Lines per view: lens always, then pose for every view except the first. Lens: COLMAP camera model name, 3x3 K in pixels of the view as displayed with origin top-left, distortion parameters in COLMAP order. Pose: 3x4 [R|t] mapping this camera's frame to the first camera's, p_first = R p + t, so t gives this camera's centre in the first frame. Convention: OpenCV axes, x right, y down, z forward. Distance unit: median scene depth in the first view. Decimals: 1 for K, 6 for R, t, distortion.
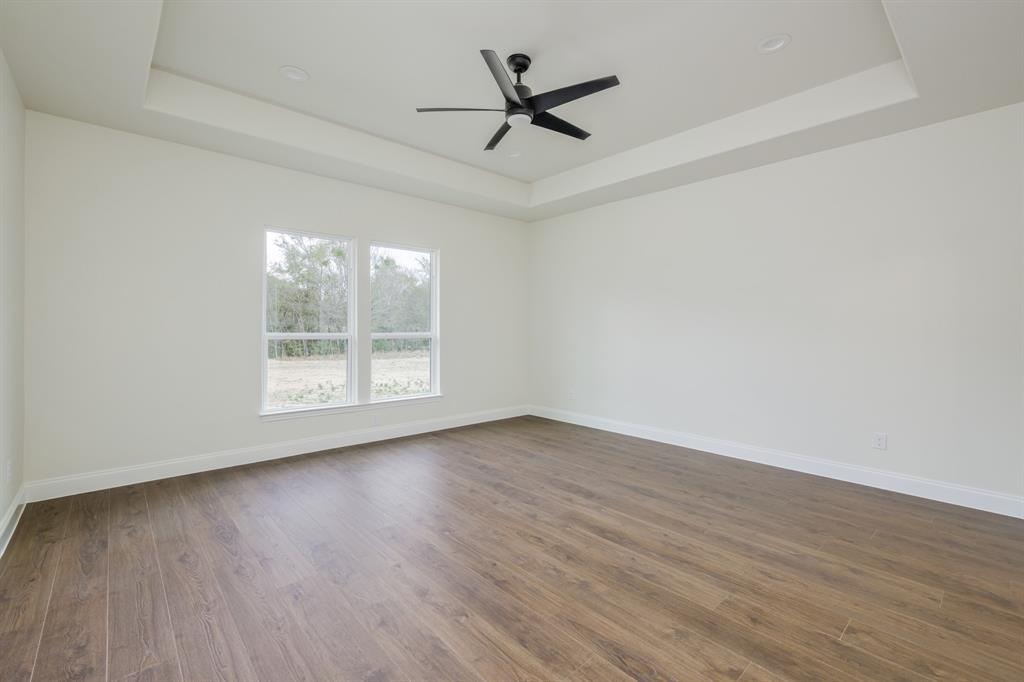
lens RADIAL K [[445.9, 0, 512.0], [0, 445.9, 341.0], [0, 0, 1]] dist [0.000503, 0.000082]
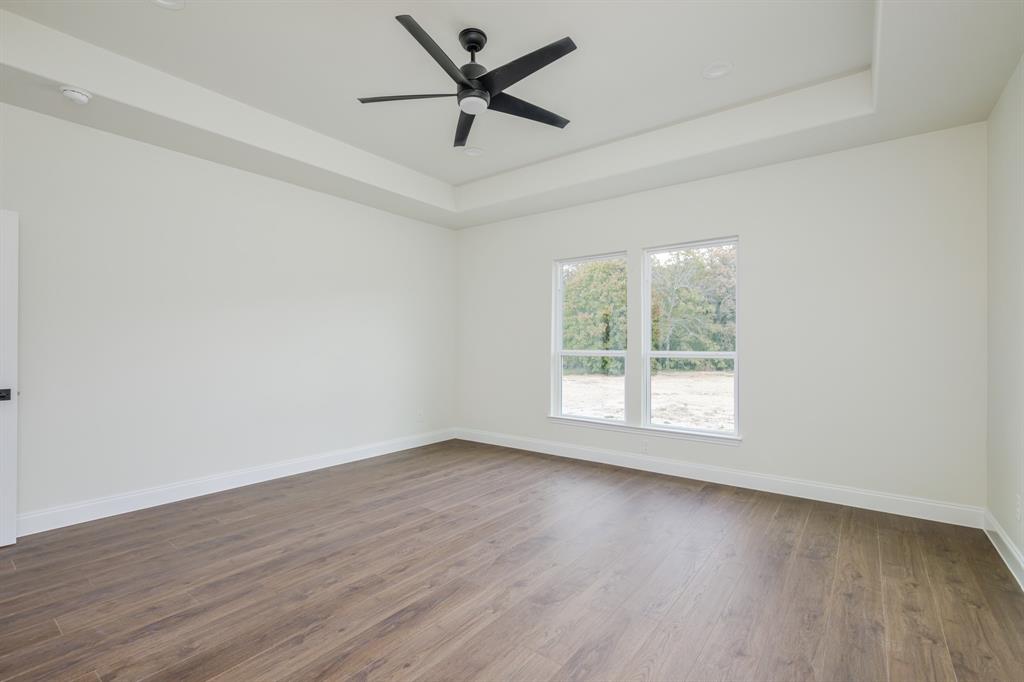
lens RADIAL K [[458.8, 0, 509.0], [0, 458.8, 337.0], [0, 0, 1]] dist [0.002112, 0.000603]
pose [[0.175573, -0.023658, -0.984182, 0.964112], [-0.026904, 0.999223, -0.028819, -0.020216], [0.984099, 0.031538, 0.174800, 0.949303]]
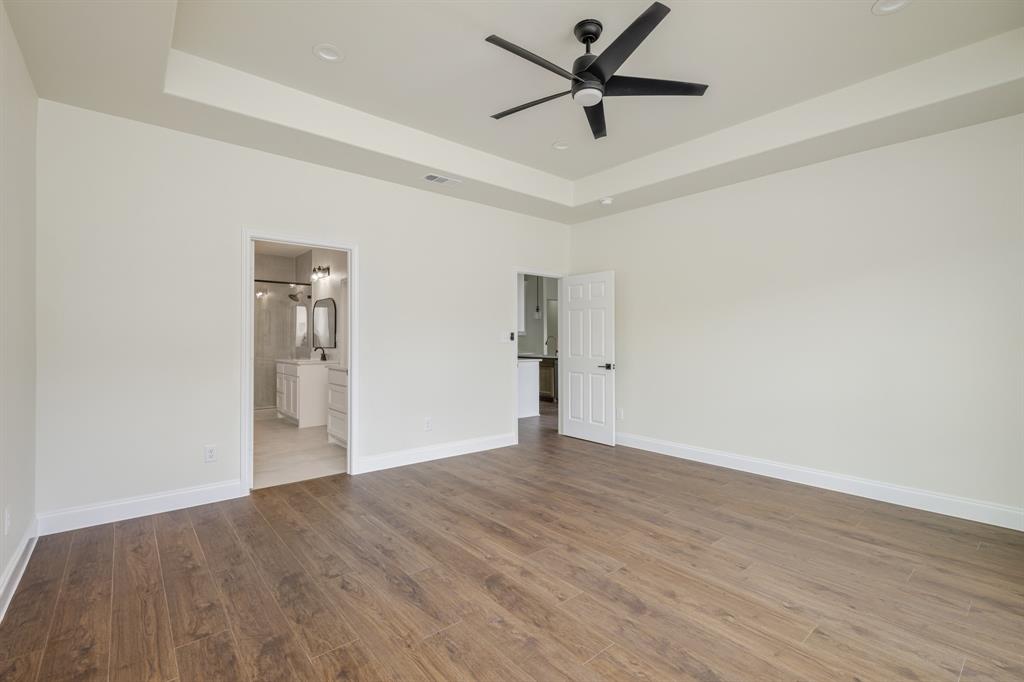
lens RADIAL K [[458.8, 0, 509.0], [0, 458.8, 337.0], [0, 0, 1]] dist [0.002112, 0.000603]
pose [[-0.999212, -0.009335, 0.038585, 0.145312], [-0.008571, 0.999765, 0.019935, -0.054149], [-0.038762, 0.019588, -0.999056, 1.968935]]
